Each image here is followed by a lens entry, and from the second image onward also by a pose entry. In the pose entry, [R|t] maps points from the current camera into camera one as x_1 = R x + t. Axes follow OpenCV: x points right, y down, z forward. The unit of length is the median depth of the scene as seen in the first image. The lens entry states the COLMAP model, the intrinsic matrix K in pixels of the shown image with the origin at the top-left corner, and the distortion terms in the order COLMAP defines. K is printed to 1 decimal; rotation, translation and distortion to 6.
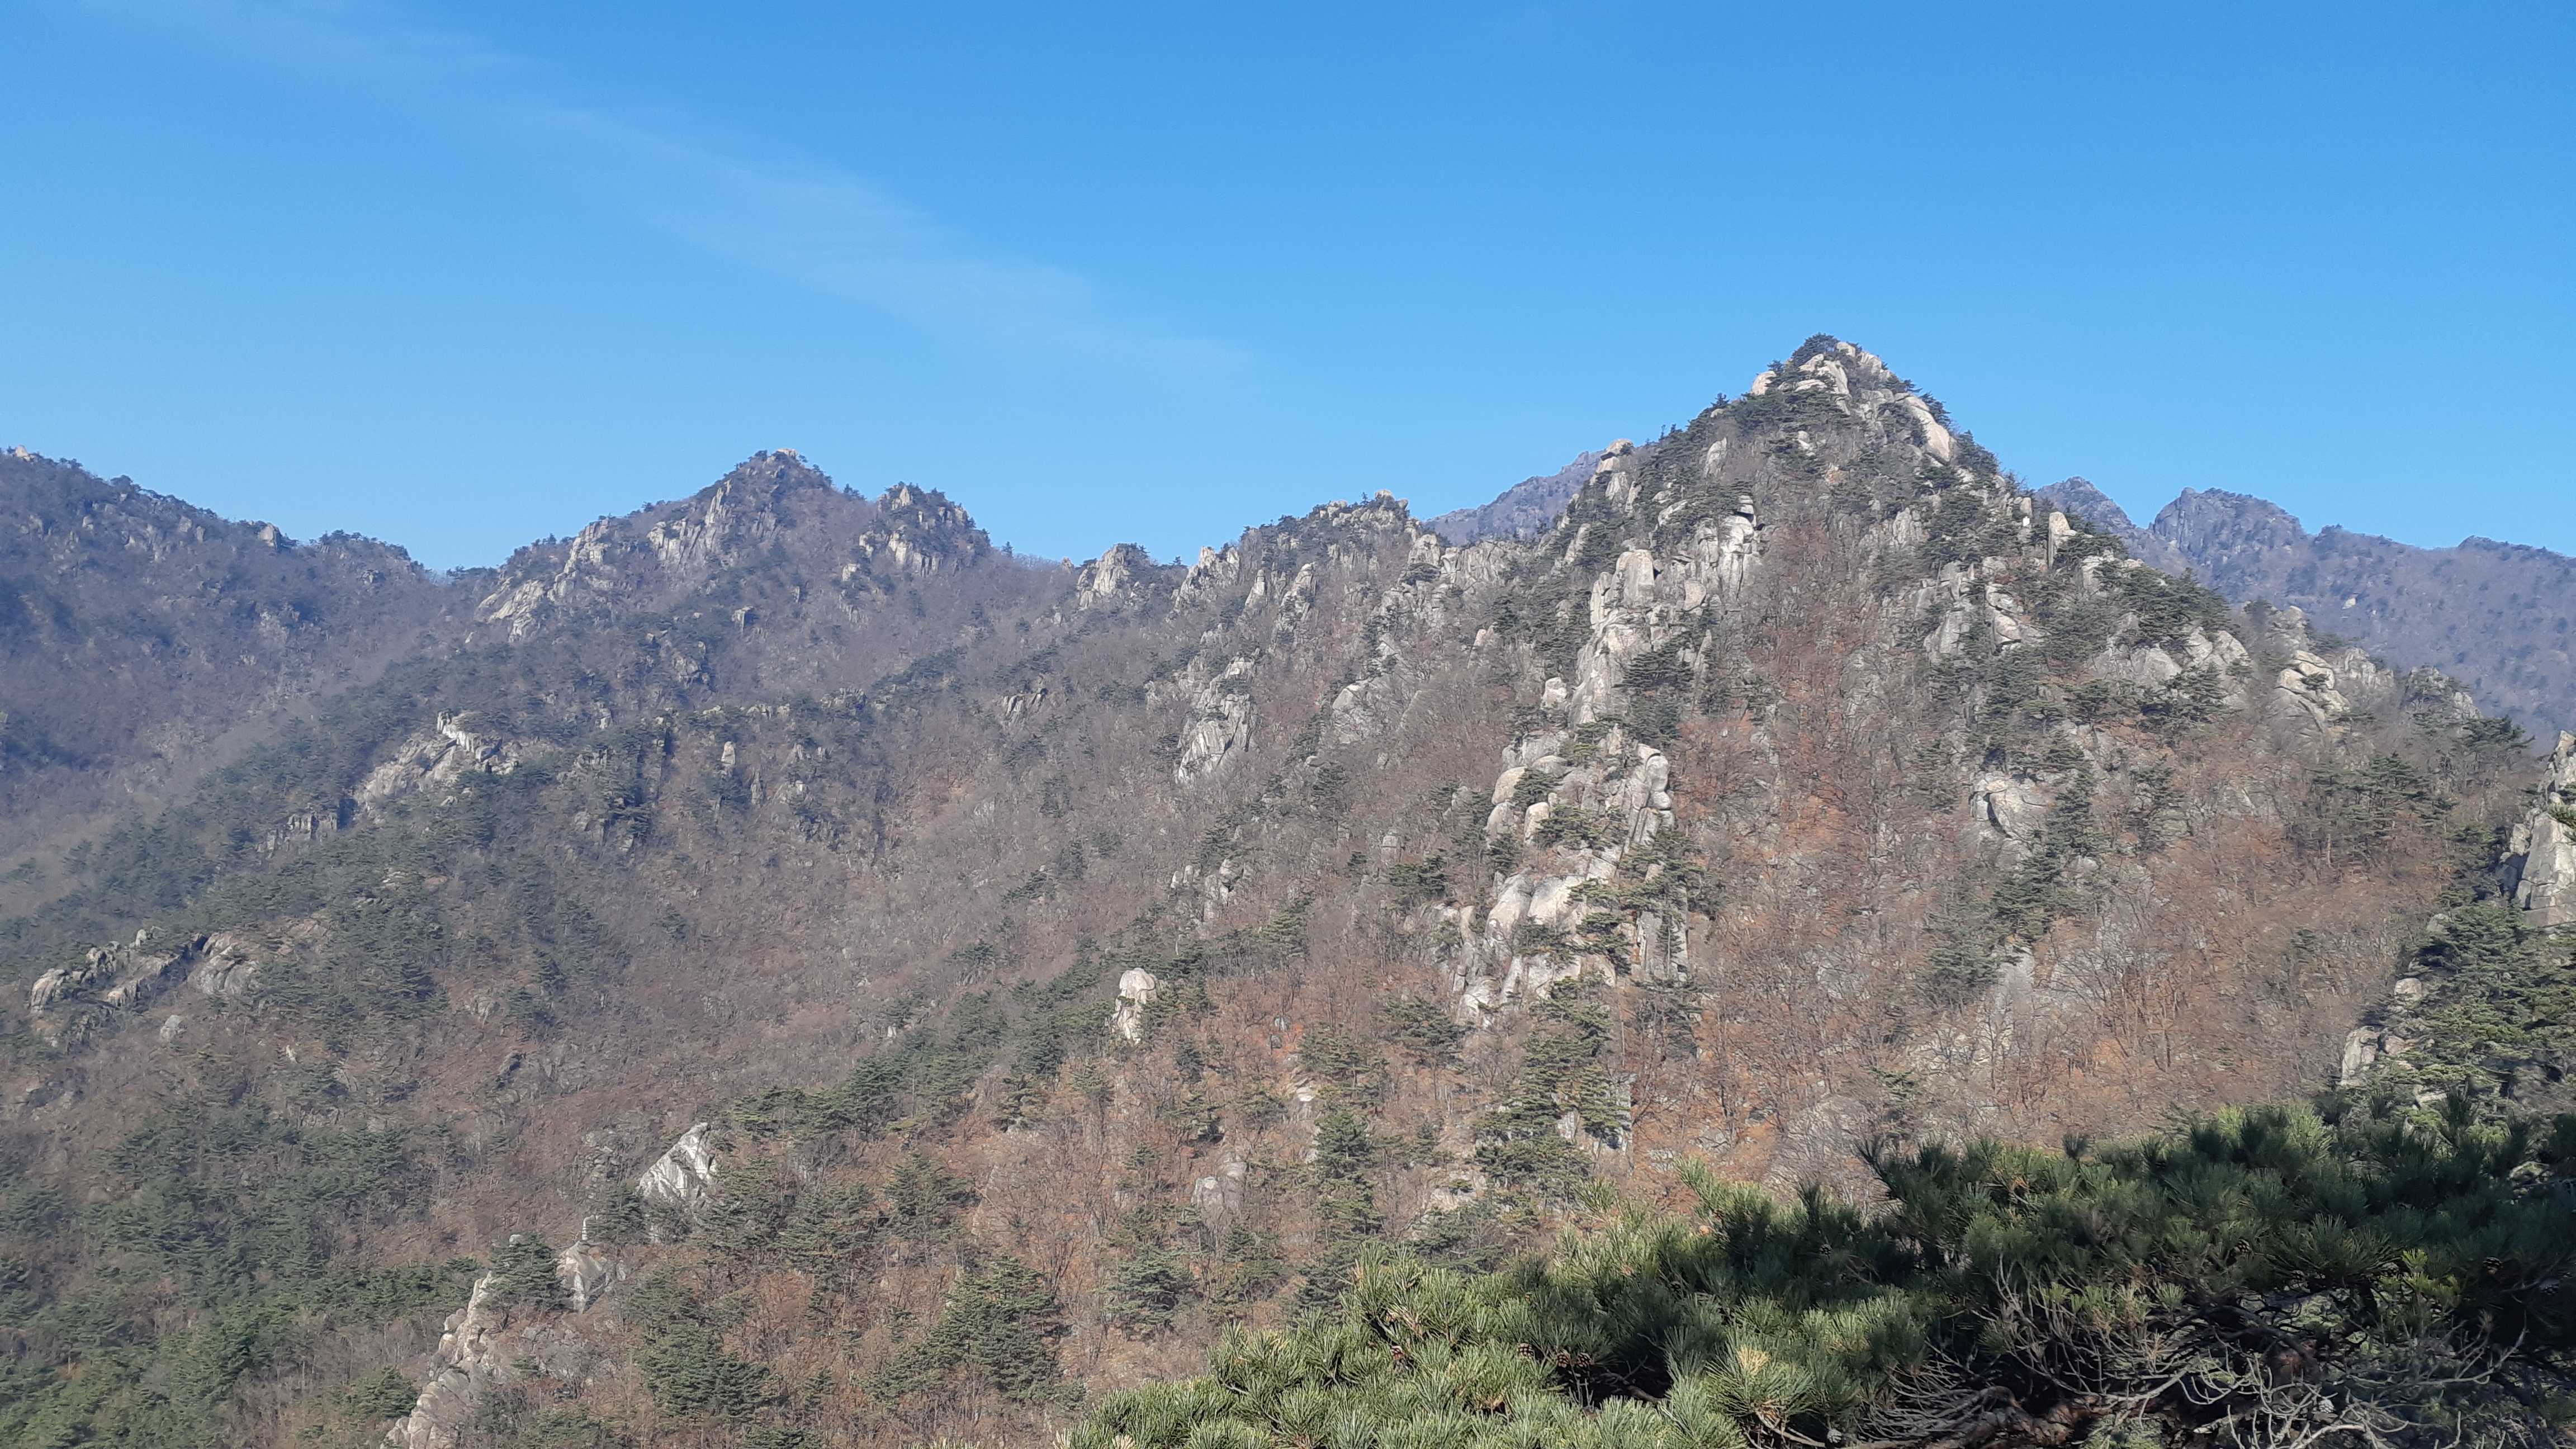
lens RADIAL K [[1987.6, 0, 1279.1], [0, 1987.6, 715.2], [0, 0, 1]] dist [0.132901, -0.244180]
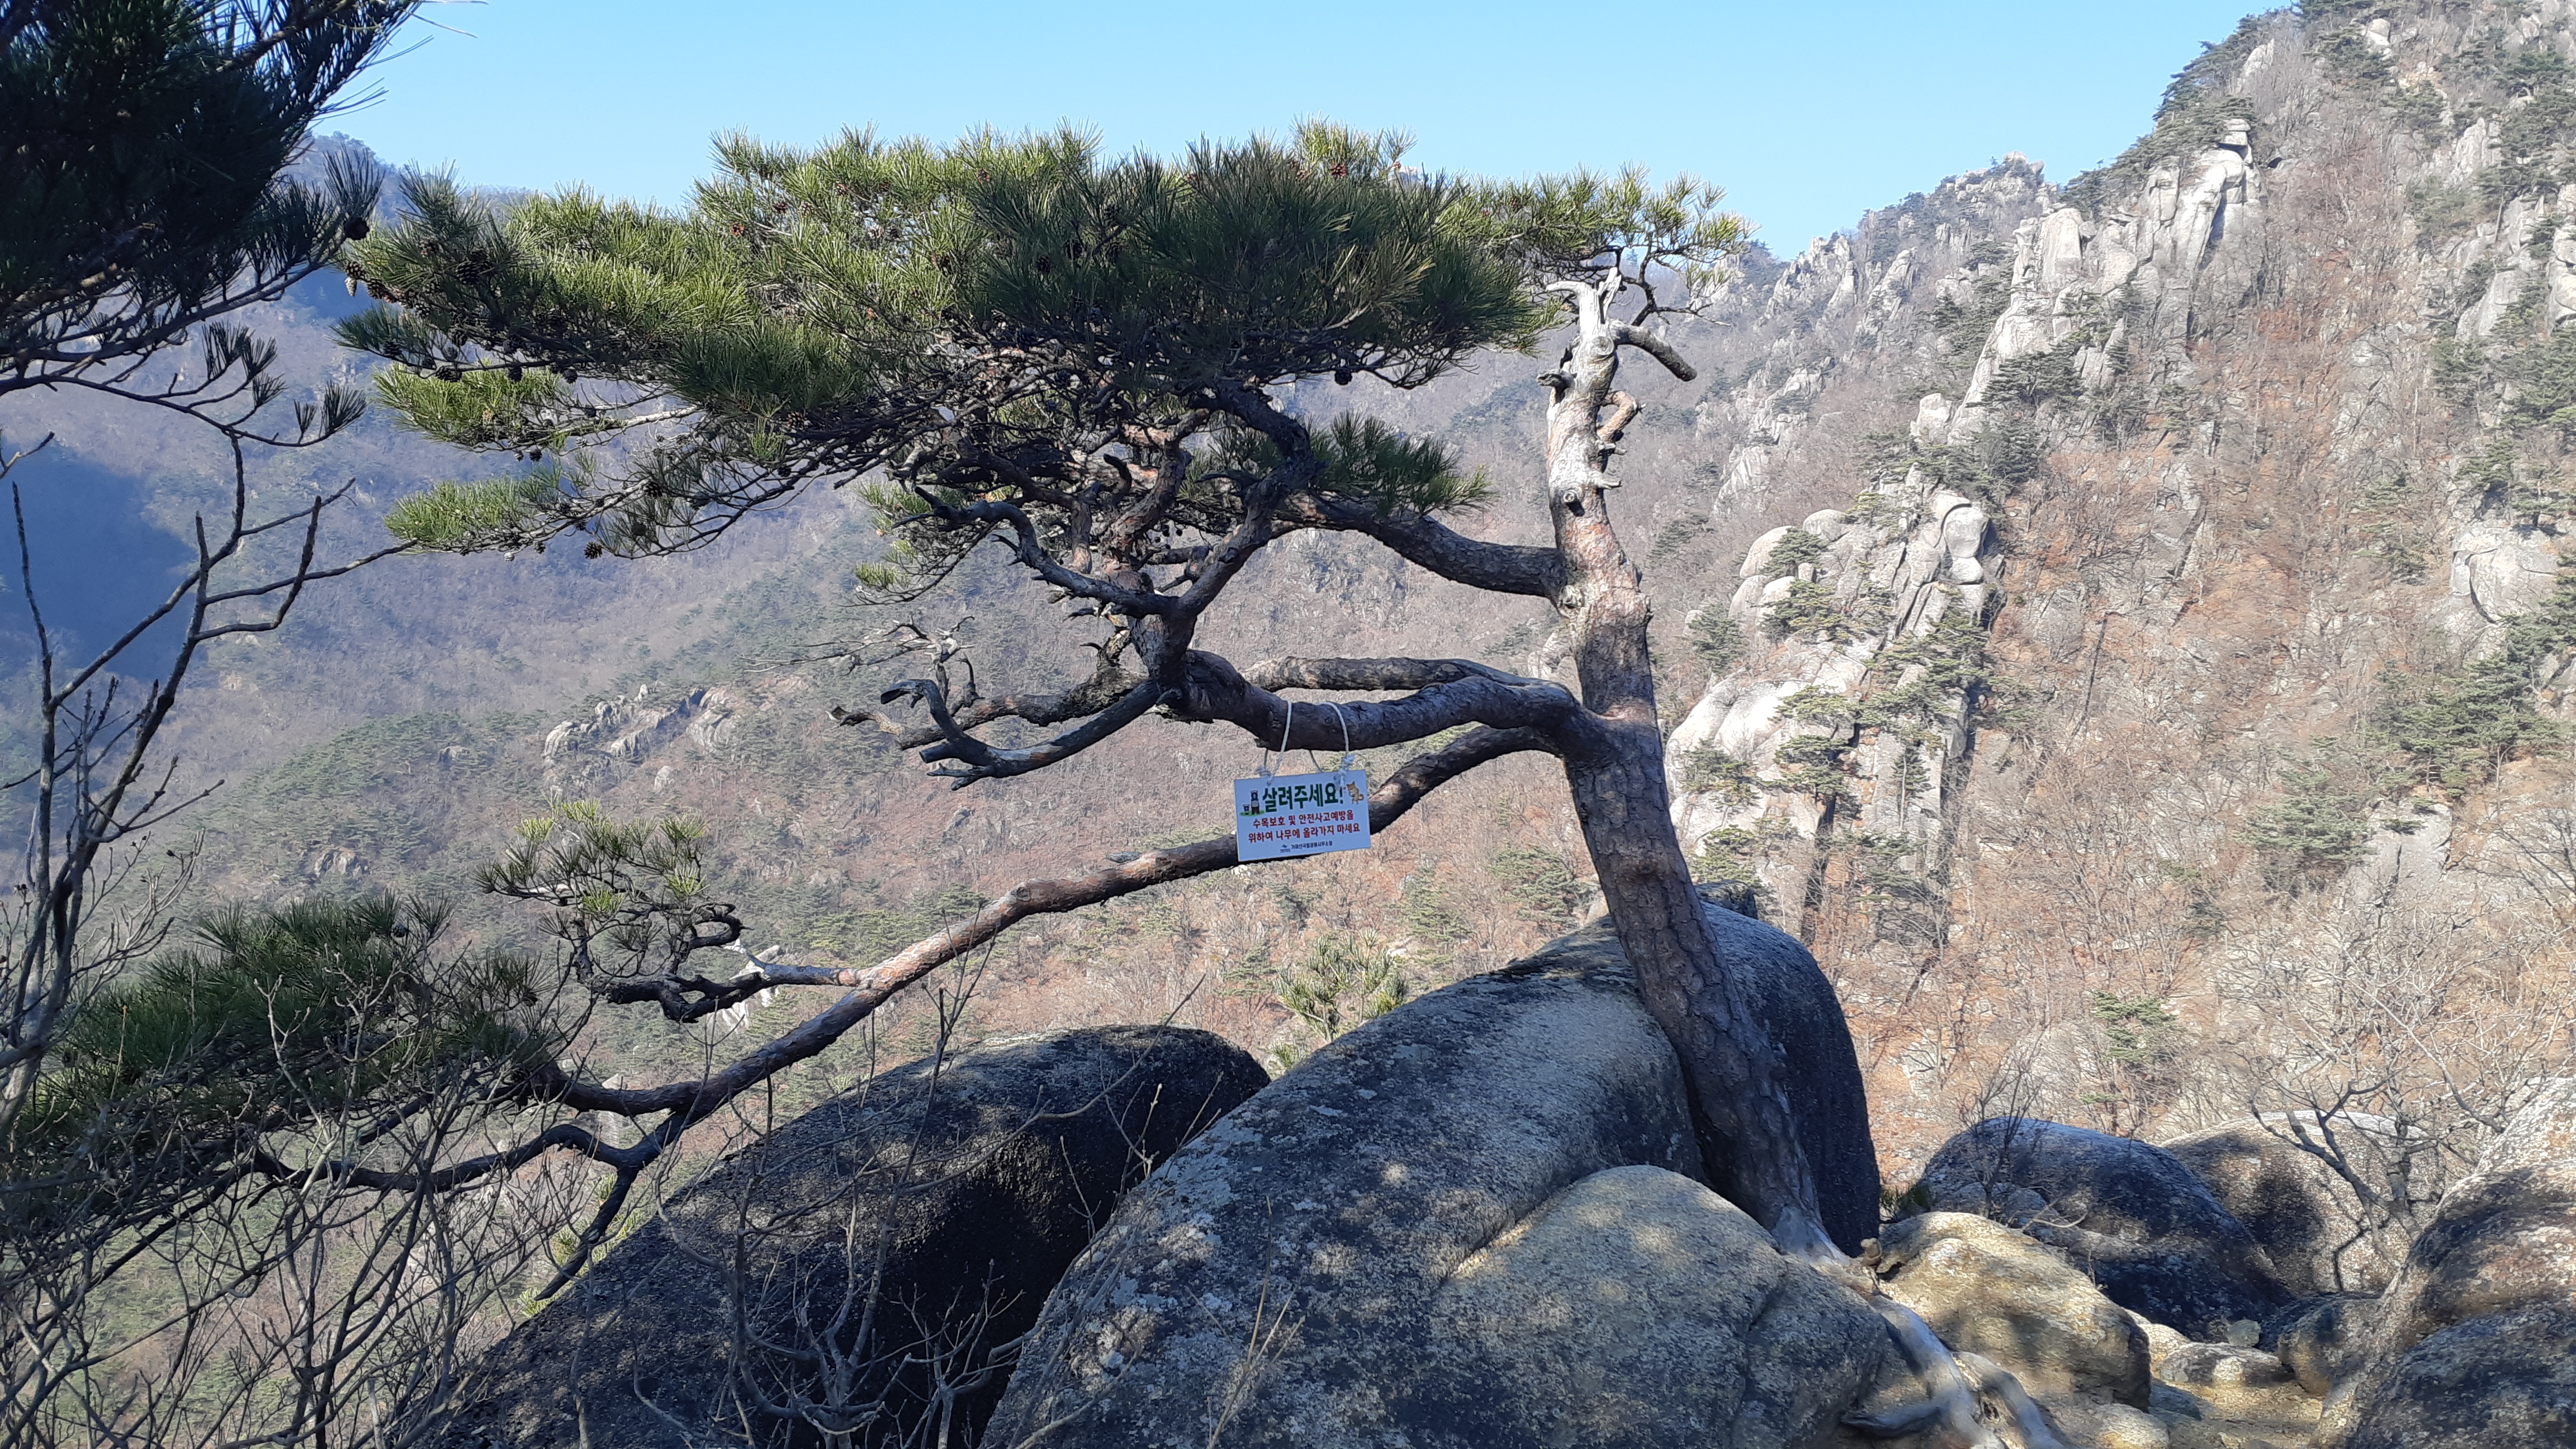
lens RADIAL K [[1998.5, 0, 1282.1], [0, 1998.5, 727.3], [0, 0, 1]] dist [0.053672, -0.083585]
pose [[0.930520, 0.017034, -0.365845, 0.188174], [0.036367, 0.989684, 0.138578, -0.008562], [0.364431, -0.142254, 0.920301, 0.199327]]
